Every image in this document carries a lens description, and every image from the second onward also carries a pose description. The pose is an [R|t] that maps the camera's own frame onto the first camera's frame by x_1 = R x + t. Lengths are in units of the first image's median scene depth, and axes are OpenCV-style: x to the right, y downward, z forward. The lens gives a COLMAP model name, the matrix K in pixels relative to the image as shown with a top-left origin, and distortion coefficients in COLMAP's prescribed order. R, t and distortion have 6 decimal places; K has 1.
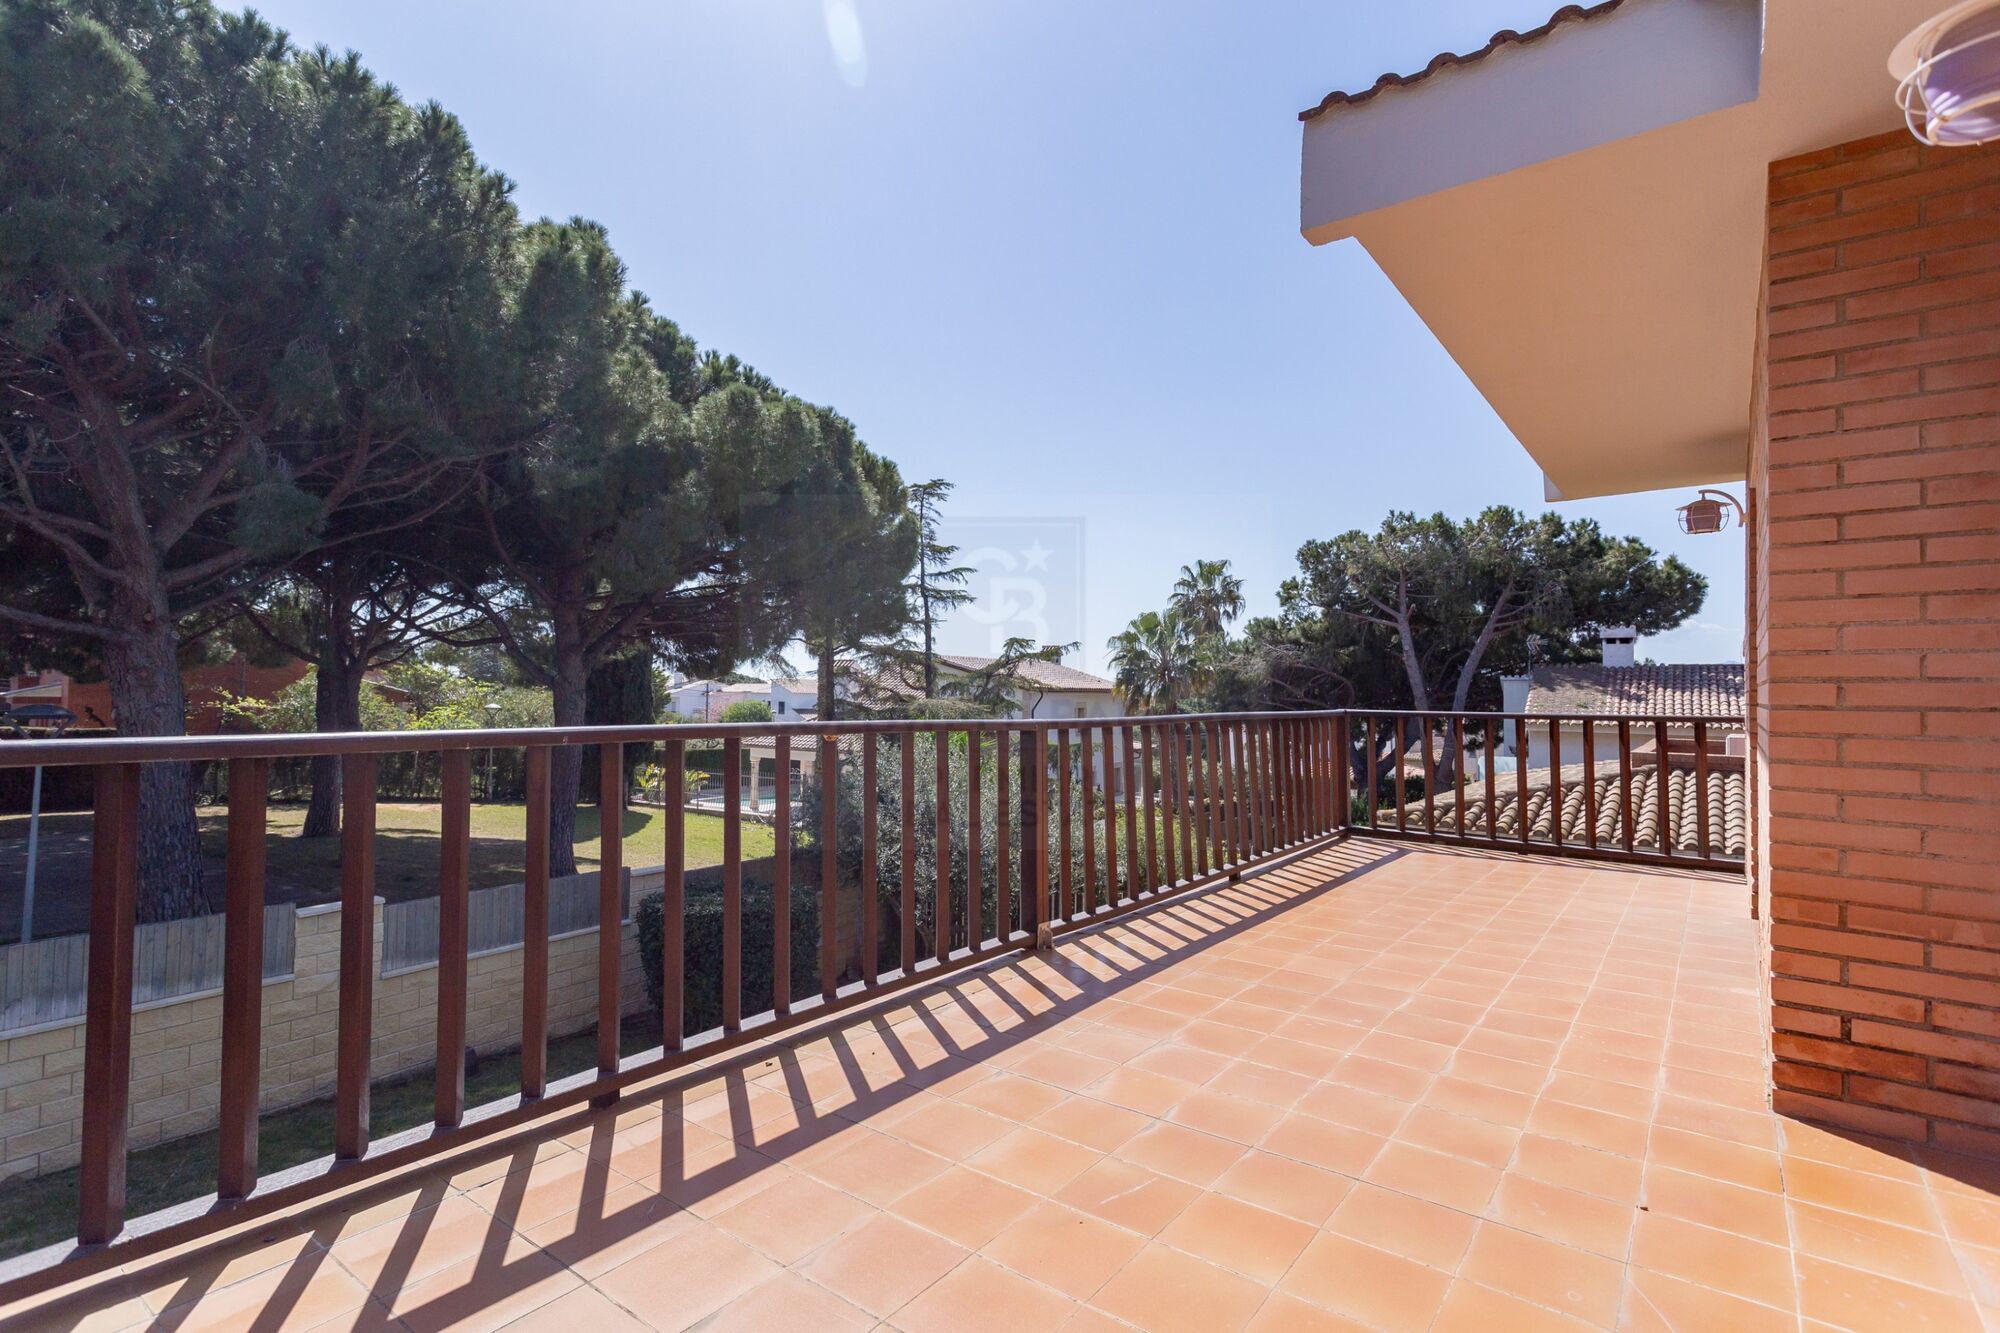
lens RADIAL K [[955.5, 0, 1000.0], [0, 955.5, 666.5], [0, 0, 1]] dist [0.008126, 0.000887]
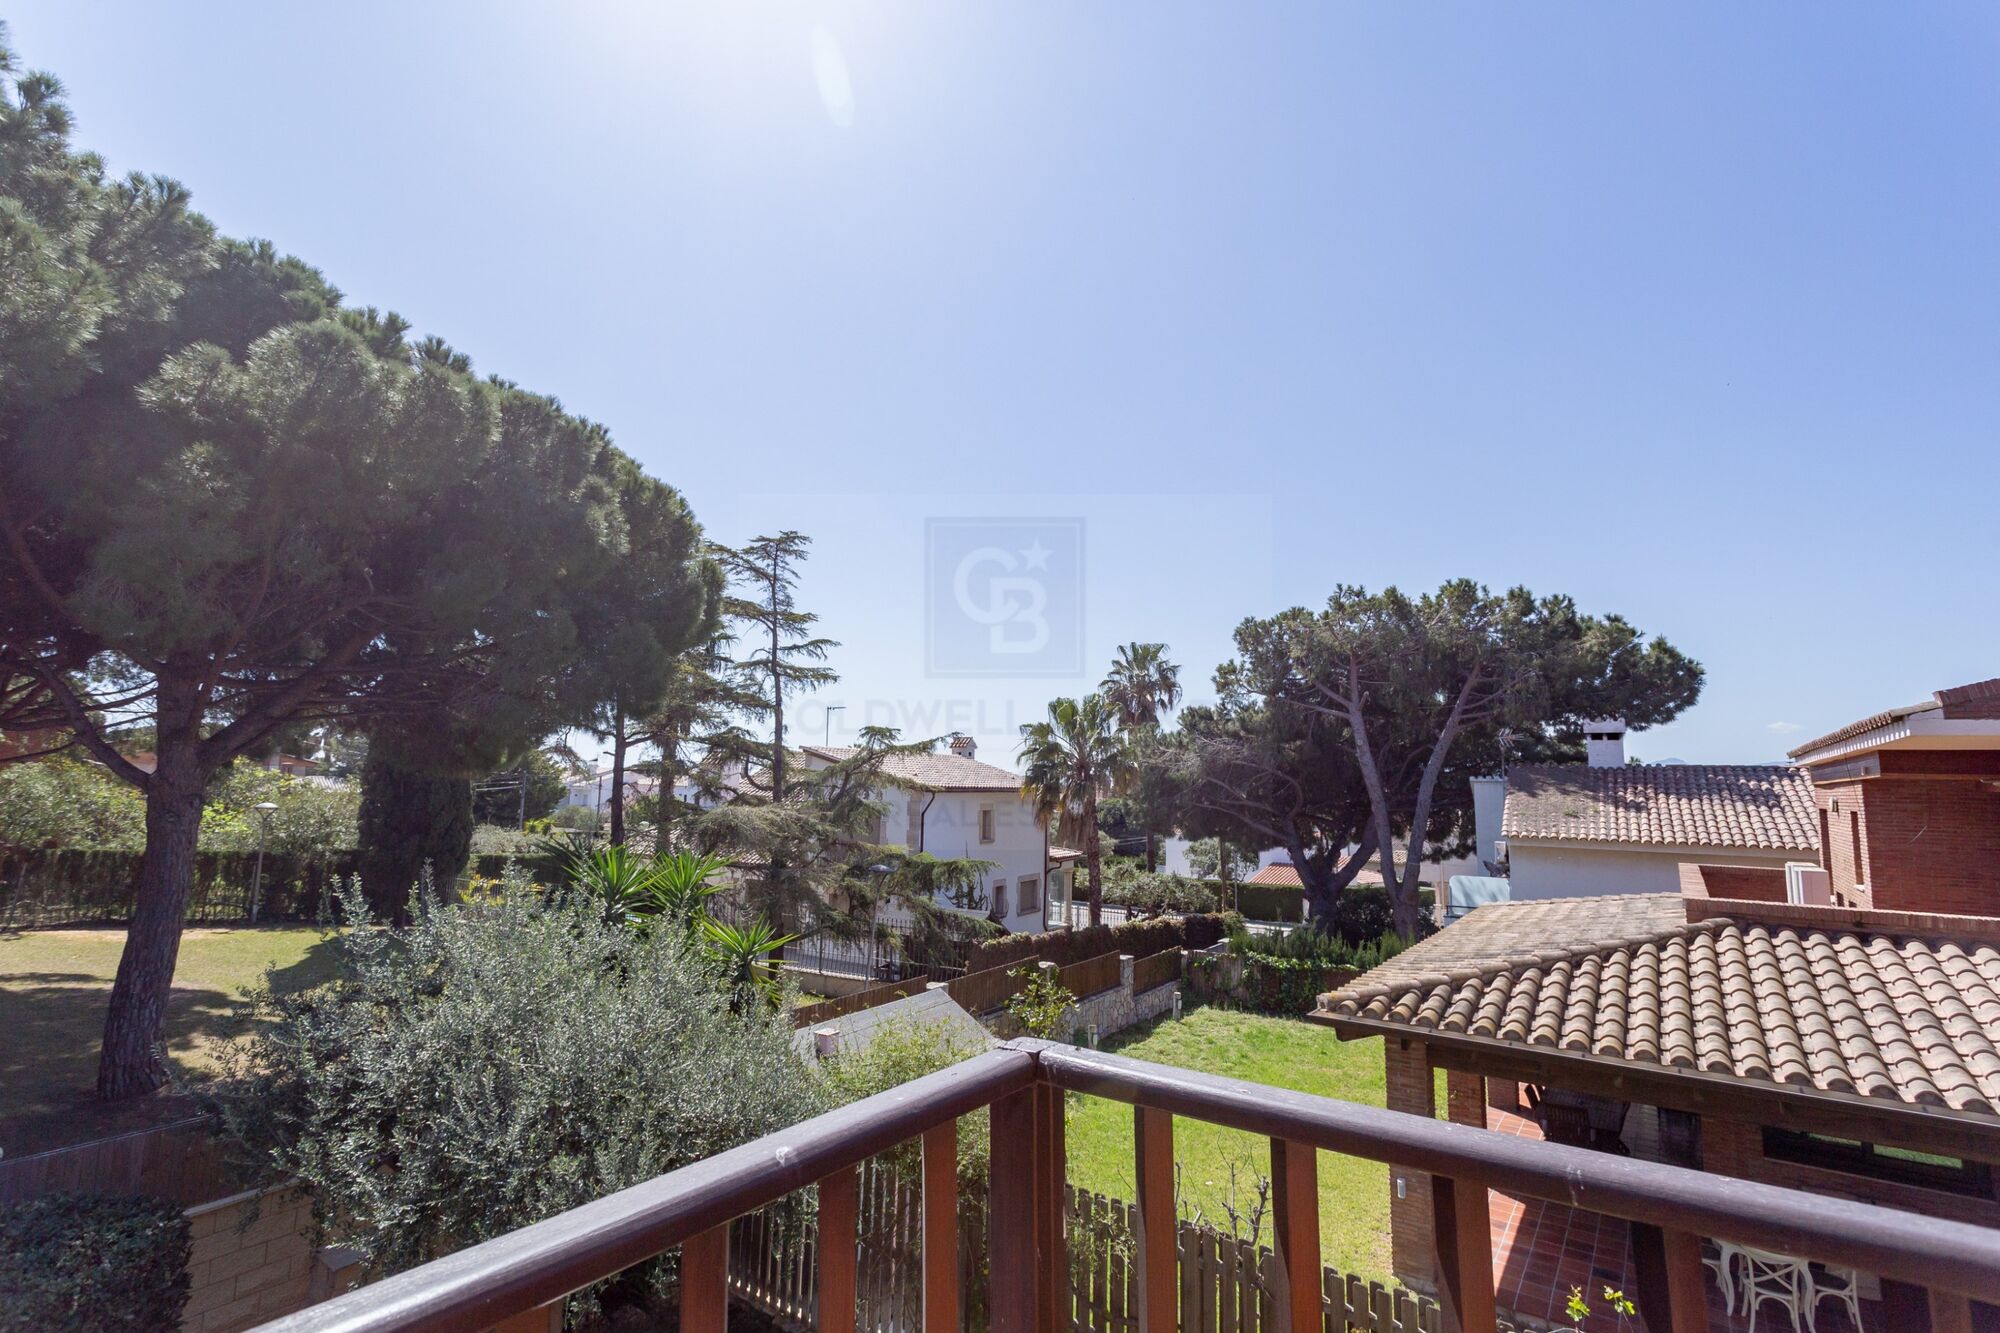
lens RADIAL K [[955.5, 0, 1000.0], [0, 955.5, 666.5], [0, 0, 1]] dist [0.008126, 0.000887]
pose [[0.999144, 0.010955, 0.039902, 0.069177], [-0.007088, 0.995374, -0.095811, -0.002953], [-0.040767, 0.095446, 0.994599, 0.157758]]
